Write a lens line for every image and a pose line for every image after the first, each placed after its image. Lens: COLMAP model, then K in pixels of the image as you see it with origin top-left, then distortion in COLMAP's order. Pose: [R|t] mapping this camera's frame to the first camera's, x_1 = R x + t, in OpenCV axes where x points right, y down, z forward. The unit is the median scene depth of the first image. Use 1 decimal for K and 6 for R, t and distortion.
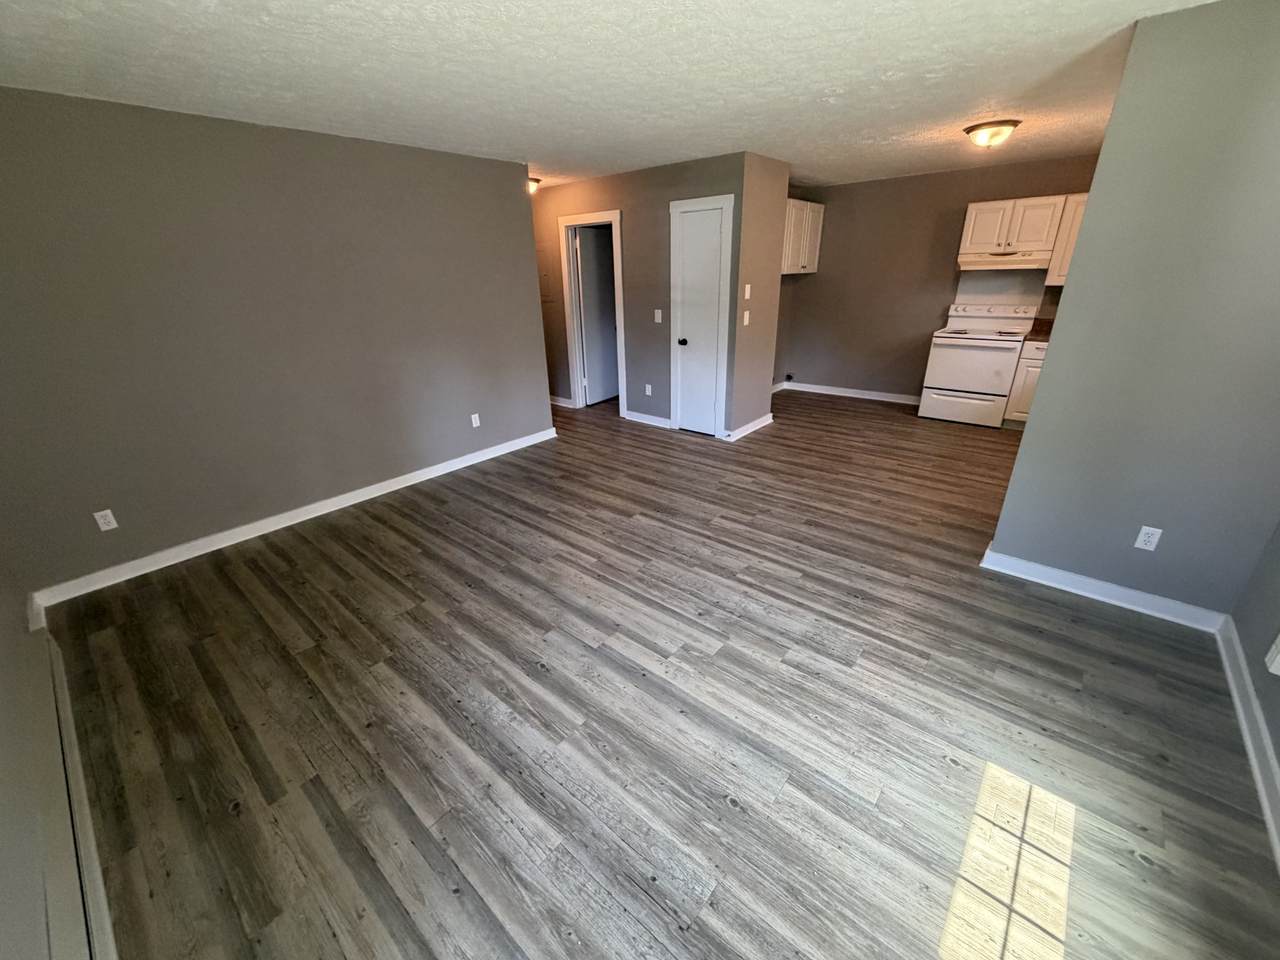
lens RADIAL K [[508.1, 0, 635.5], [0, 508.1, 483.2], [0, 0, 1]] dist [0.000354, 0.000611]
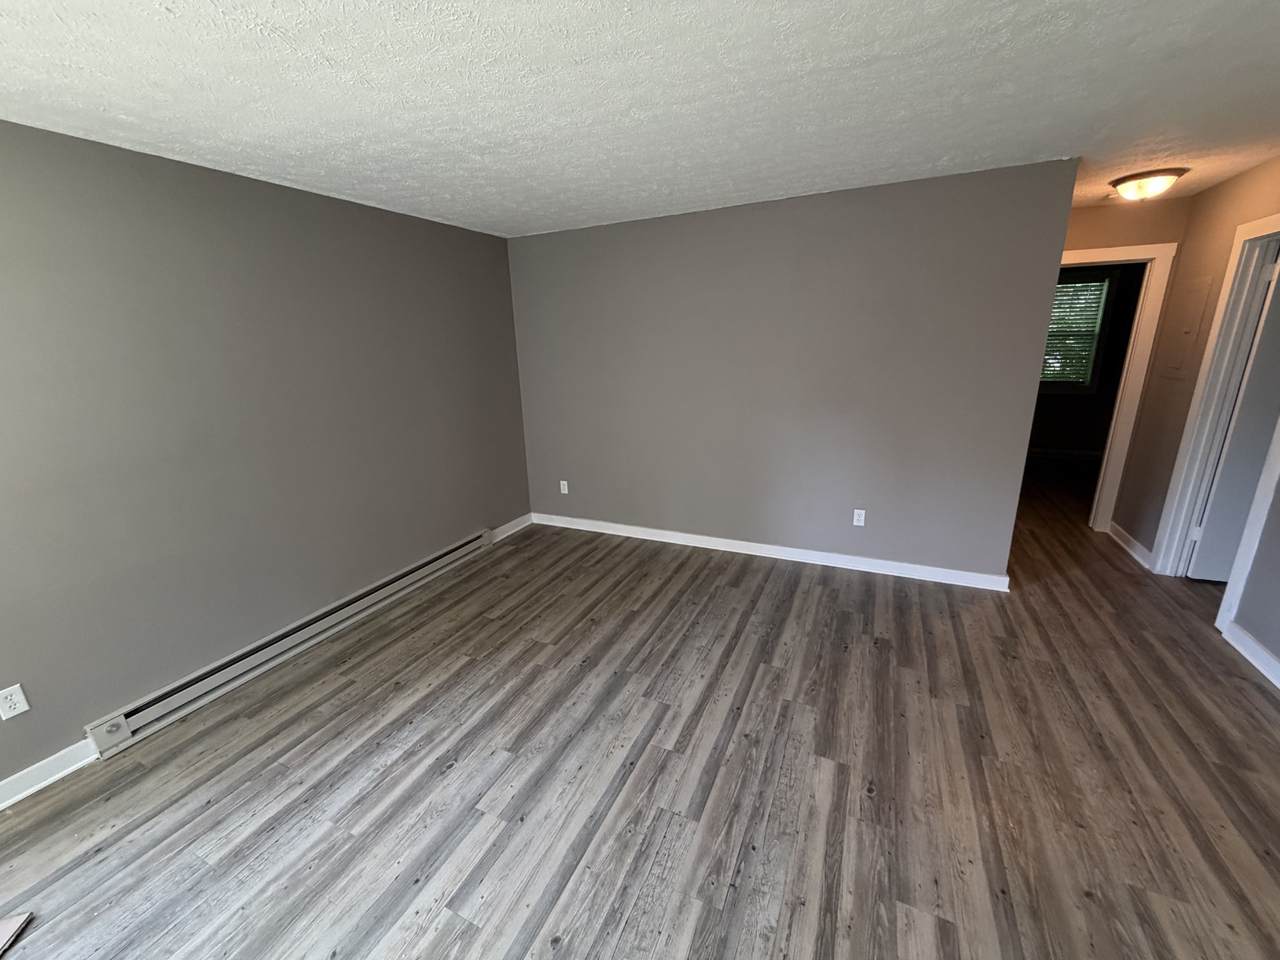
lens RADIAL K [[508.1, 0, 635.5], [0, 508.1, 483.2], [0, 0, 1]] dist [0.000354, 0.000611]
pose [[0.261929, 0.279845, -0.923623, 0.471217], [-0.356487, 0.917407, 0.176866, -0.299045], [0.896833, 0.282933, 0.340057, 0.667503]]
